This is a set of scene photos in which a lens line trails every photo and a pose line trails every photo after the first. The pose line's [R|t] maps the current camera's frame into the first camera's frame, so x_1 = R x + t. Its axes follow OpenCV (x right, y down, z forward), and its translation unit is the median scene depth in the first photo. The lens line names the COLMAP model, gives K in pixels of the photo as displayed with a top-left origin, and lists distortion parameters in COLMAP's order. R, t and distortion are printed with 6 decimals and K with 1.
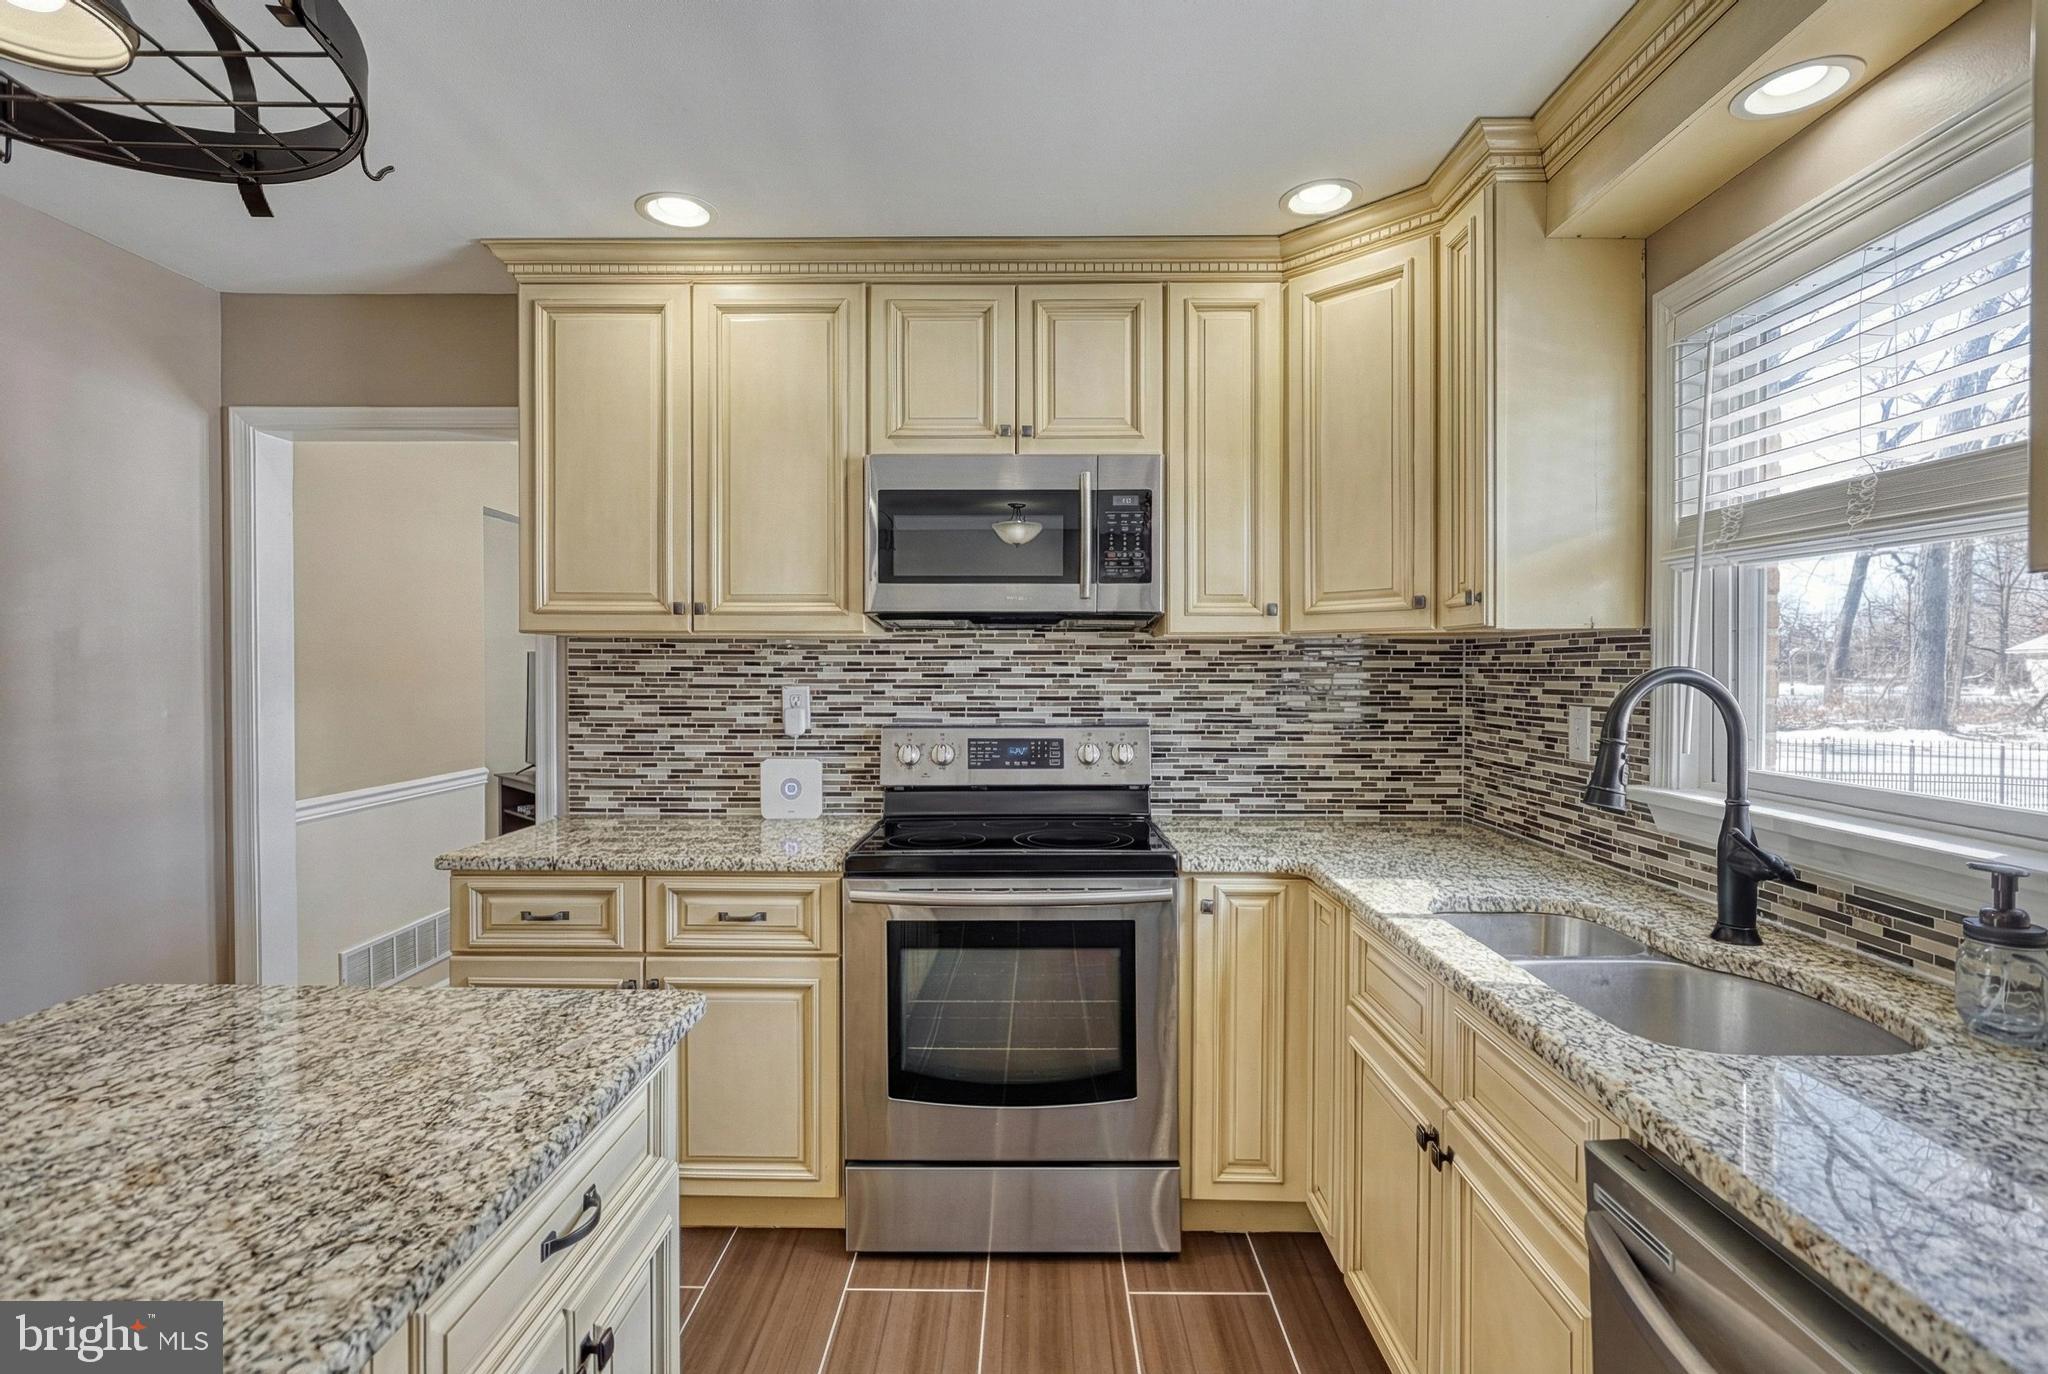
lens RADIAL K [[969.0, 0, 1025.9], [0, 969.0, 672.8], [0, 0, 1]] dist [0.005344, 0.000733]
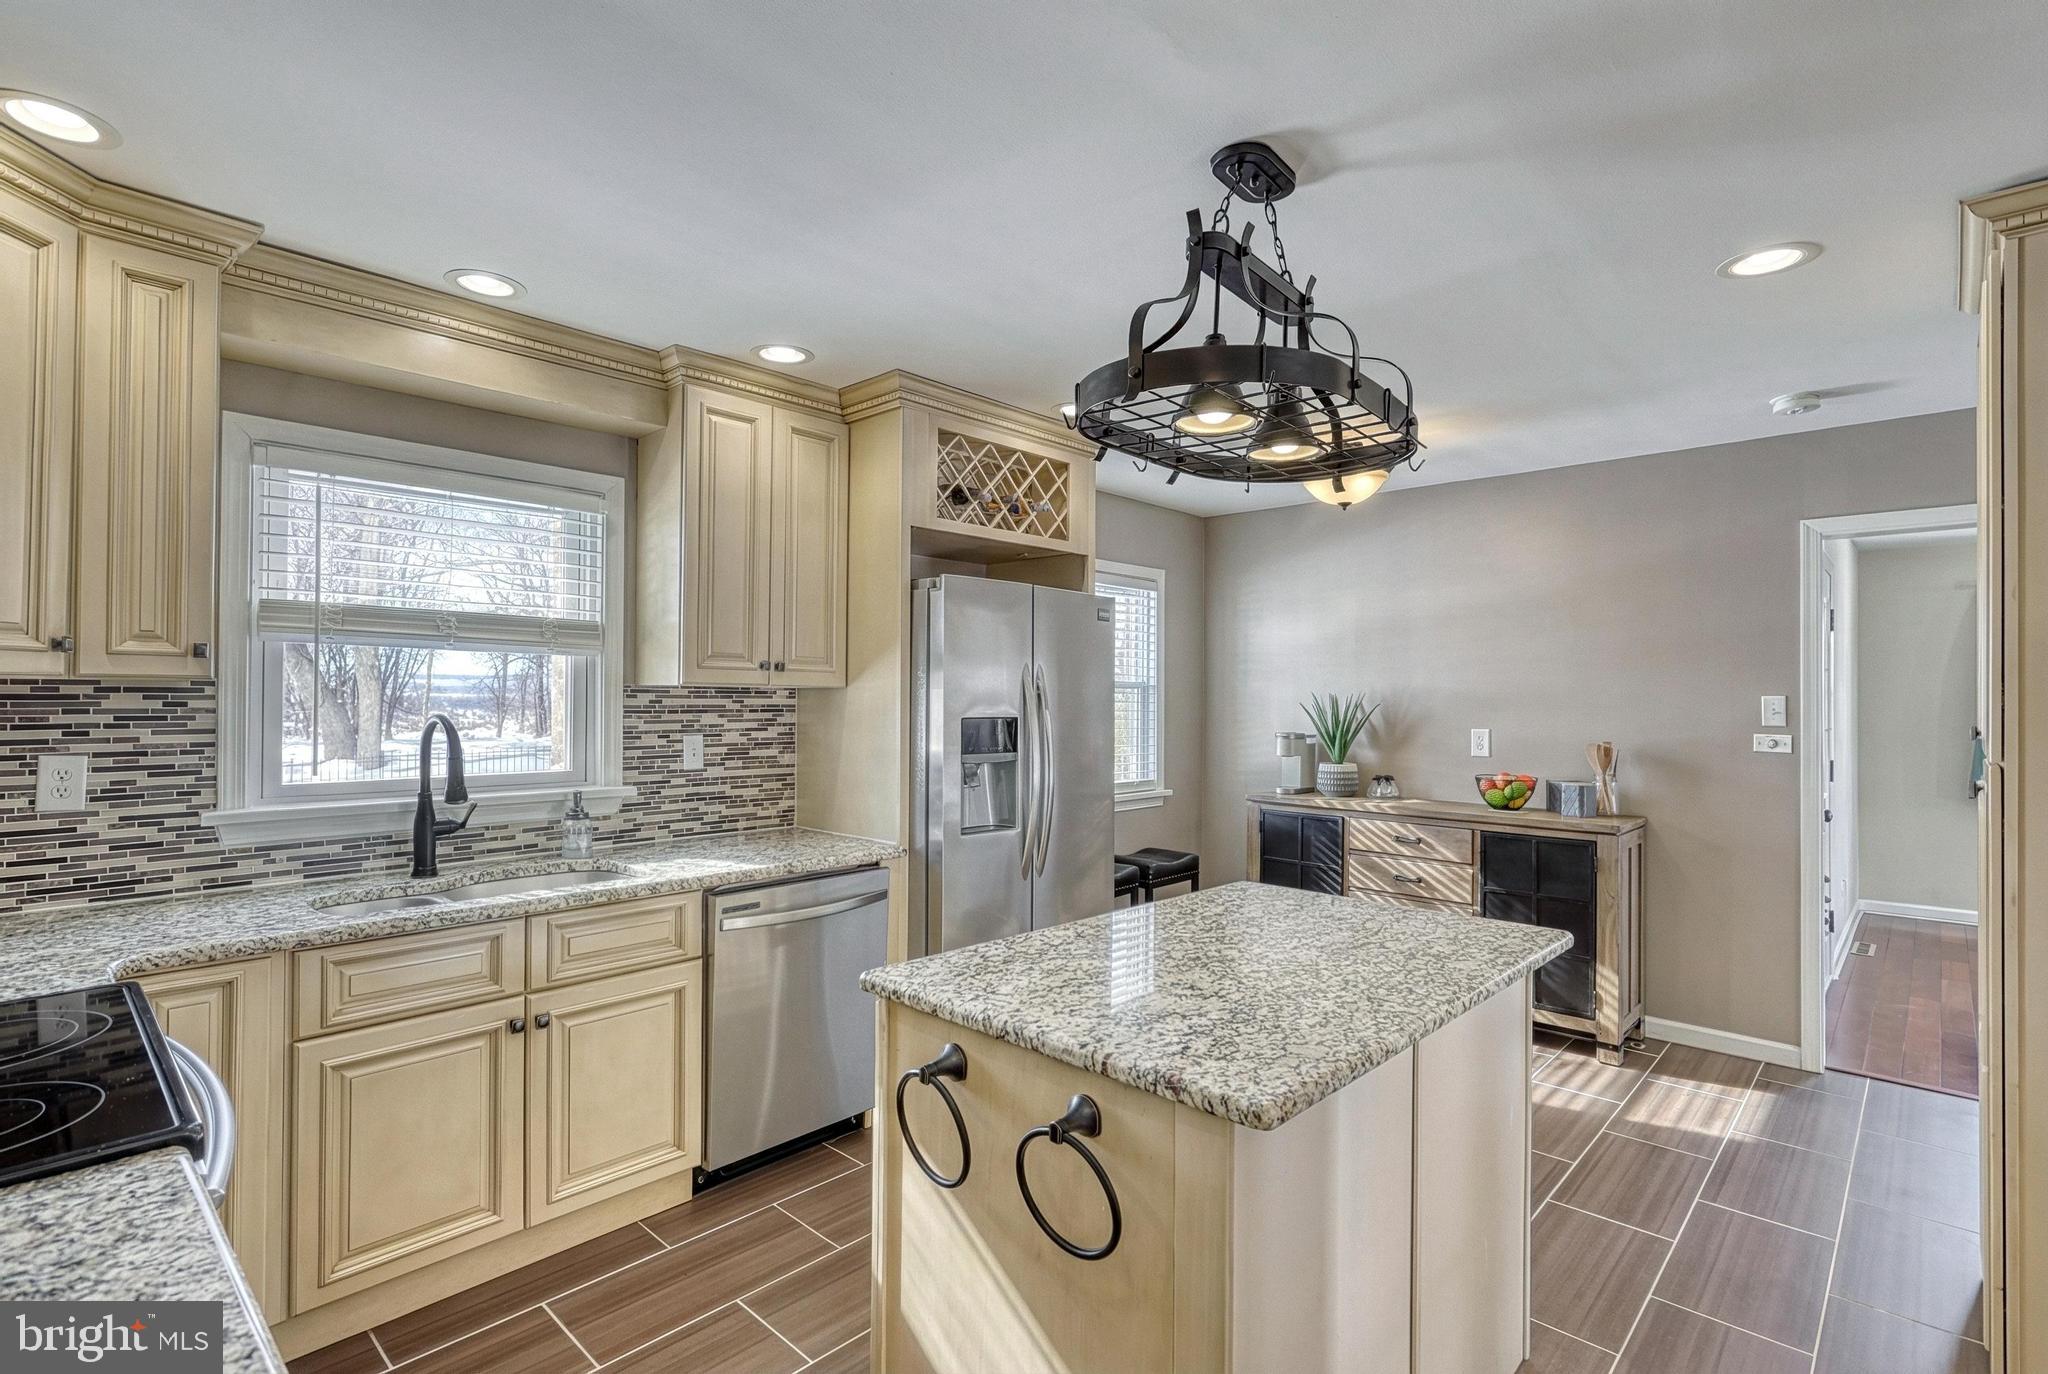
lens RADIAL K [[969.0, 0, 997.0], [0, 969.0, 691.9], [0, 0, 1]] dist [0.005344, 0.000733]
pose [[-0.721312, -0.002884, 0.692604, -0.707020], [-0.004522, 0.999990, -0.000545, -0.029373], [-0.692595, -0.003525, -0.721318, 0.936032]]
